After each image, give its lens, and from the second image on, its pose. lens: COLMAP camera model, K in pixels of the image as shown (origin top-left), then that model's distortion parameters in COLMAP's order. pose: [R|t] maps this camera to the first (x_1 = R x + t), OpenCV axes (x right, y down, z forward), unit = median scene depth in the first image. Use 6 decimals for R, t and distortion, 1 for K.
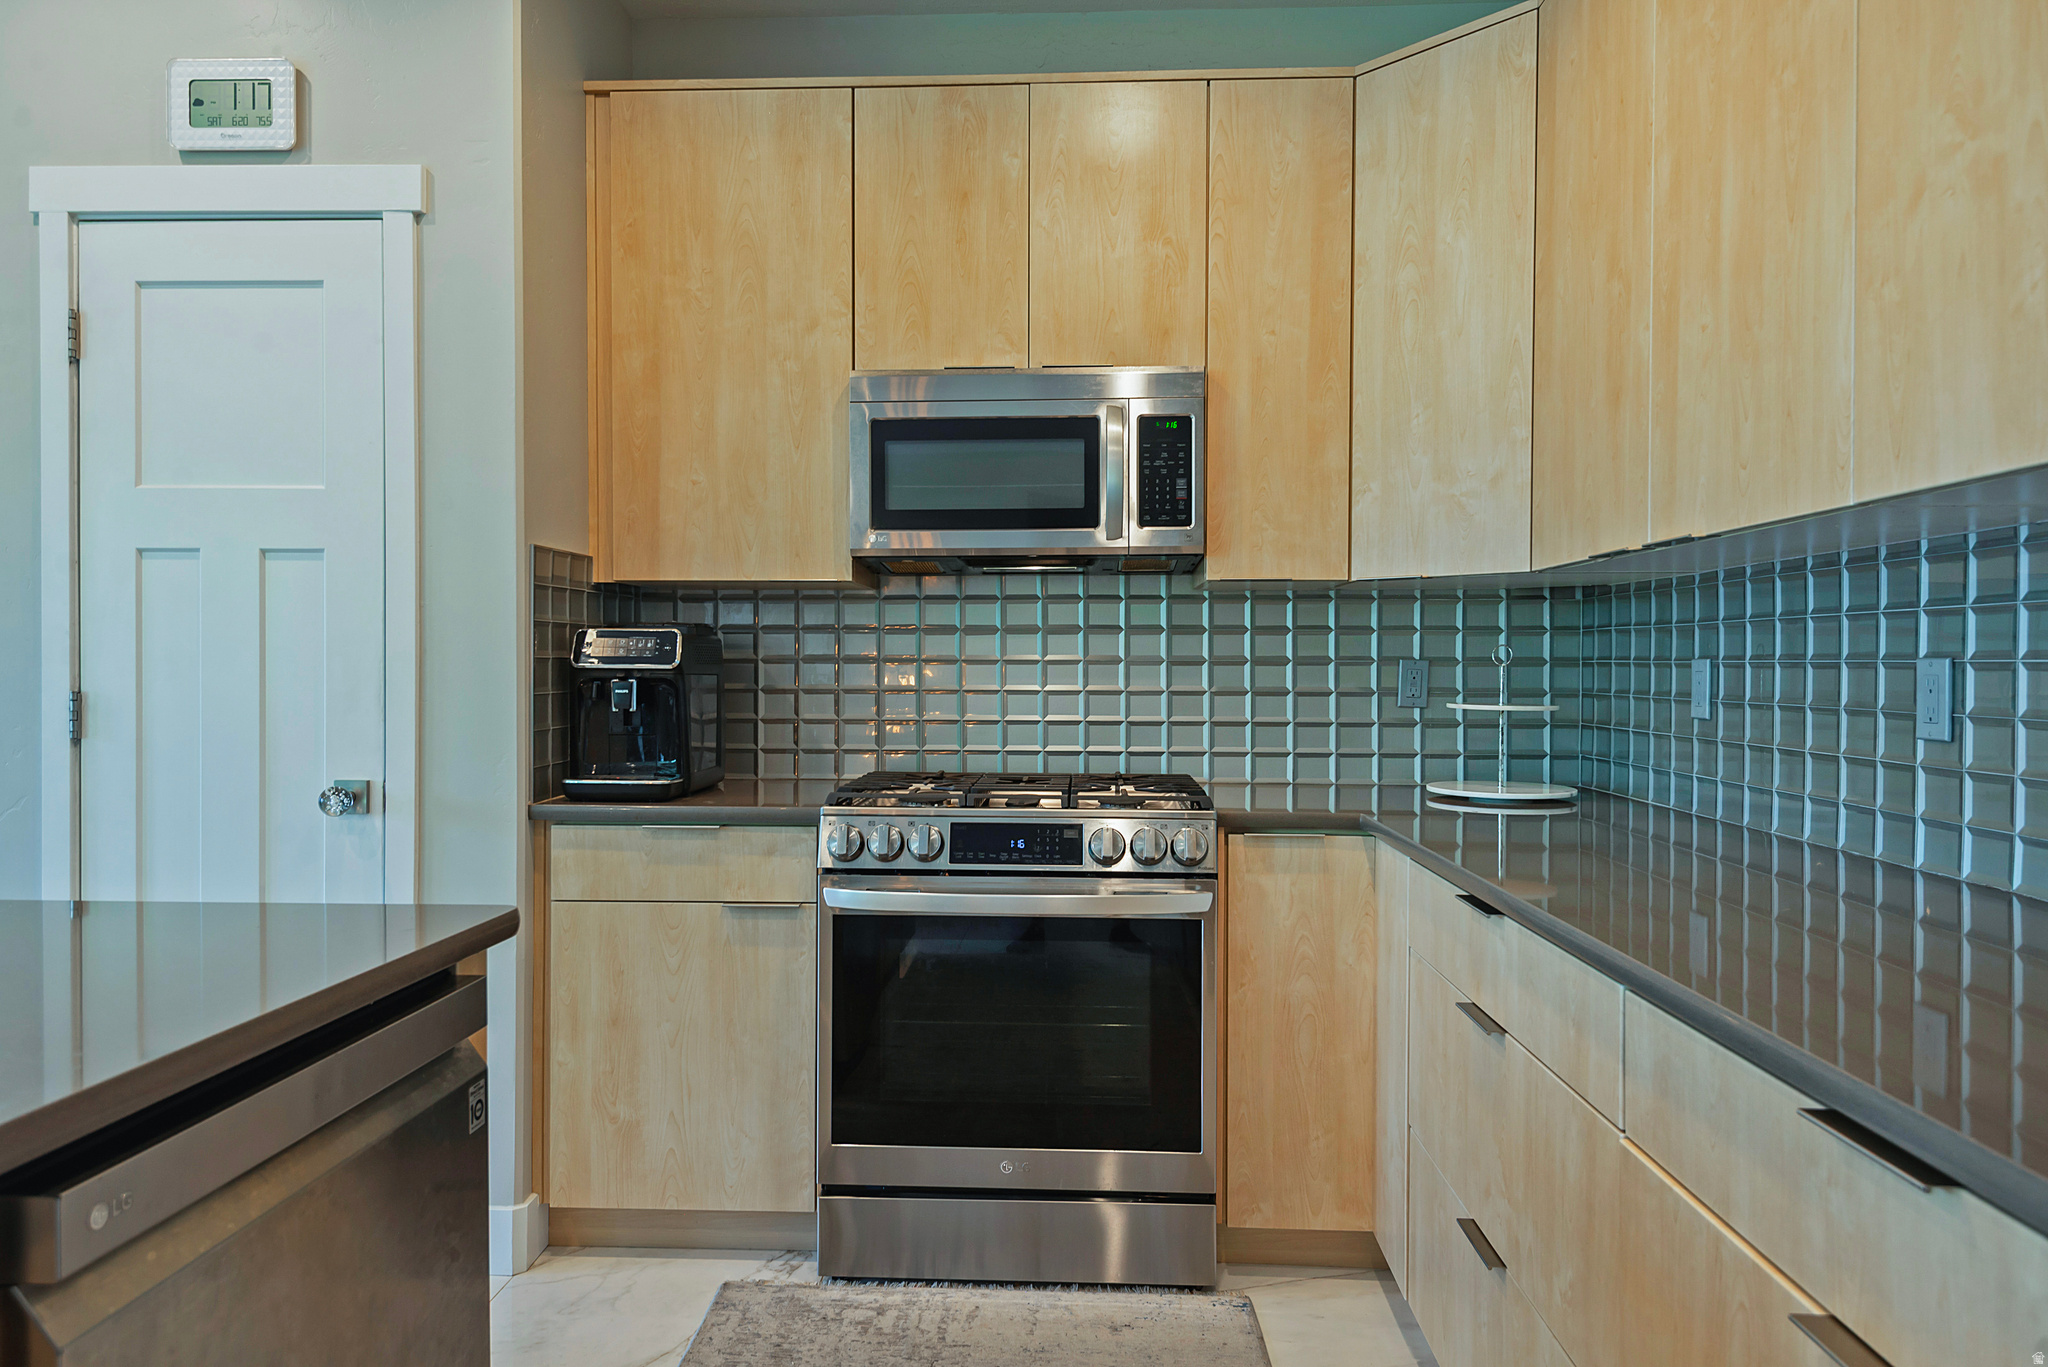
lens RADIAL K [[1379.9, 0, 986.2], [0, 1379.9, 675.1], [0, 0, 1]] dist [0.029504, -0.007940]
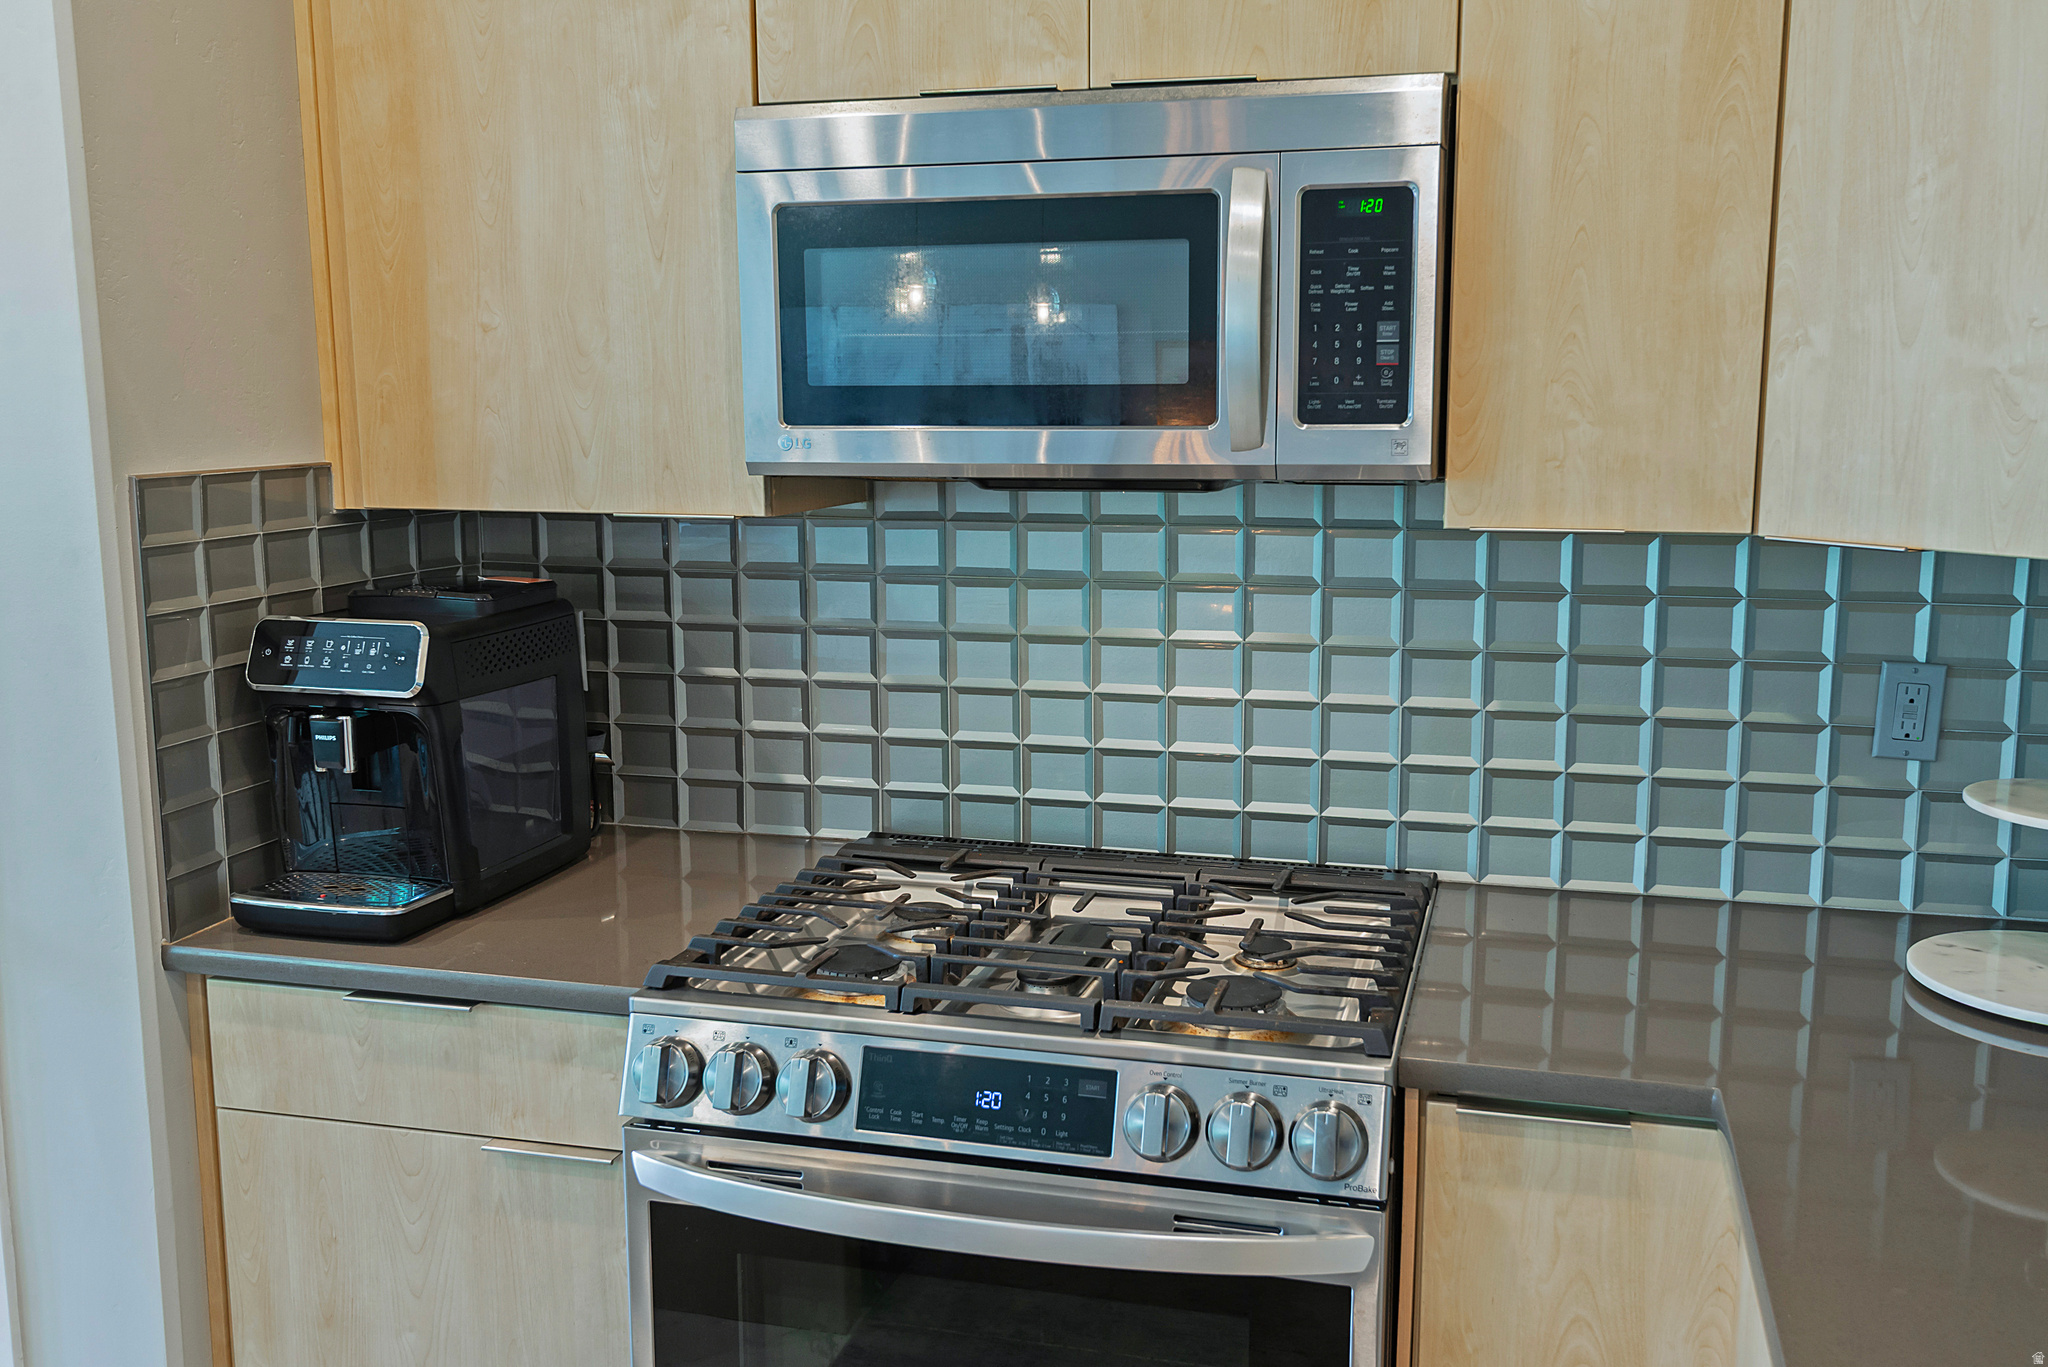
lens RADIAL K [[1831.7, 0, 1052.4], [0, 1831.7, 676.4], [0, 0, 1]] dist [0.019901, -0.013537]
pose [[0.979599, 0.026931, -0.199151, 0.156461], [0.003268, 0.988714, 0.149778, -0.116151], [0.200937, -0.147373, 0.968455, 0.345477]]
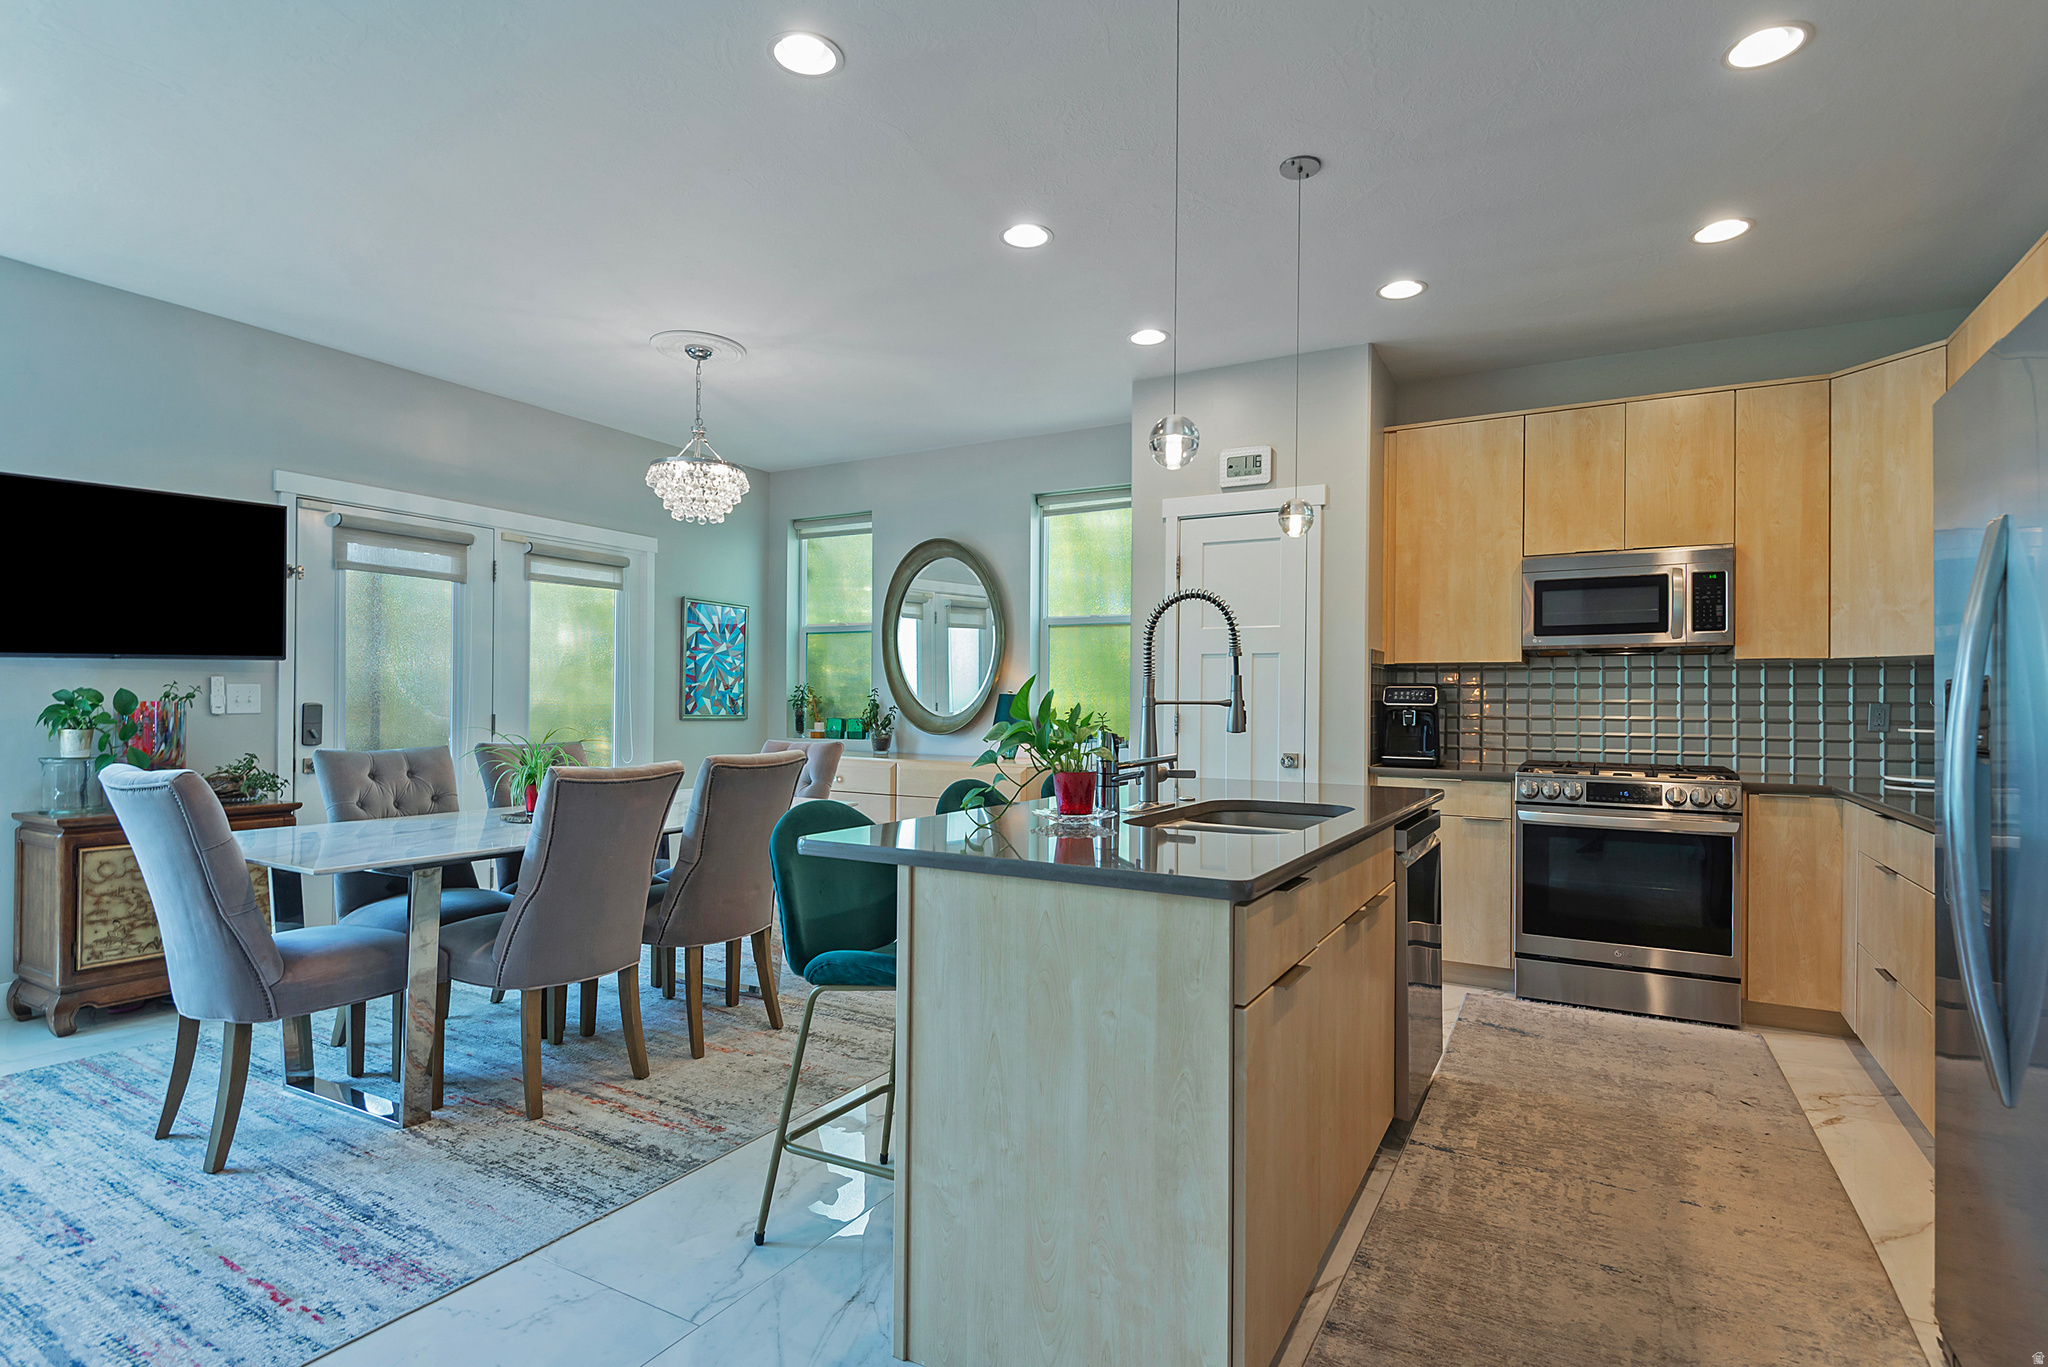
lens RADIAL K [[989.4, 0, 1063.2], [0, 989.4, 698.0], [0, 0, 1]] dist [0.021144, -0.013129]
pose [[0.903936, 0.004588, -0.427643, -0.087979], [-0.010658, 0.999874, -0.011802, 0.009265], [0.427535, 0.015226, 0.903871, -0.623725]]
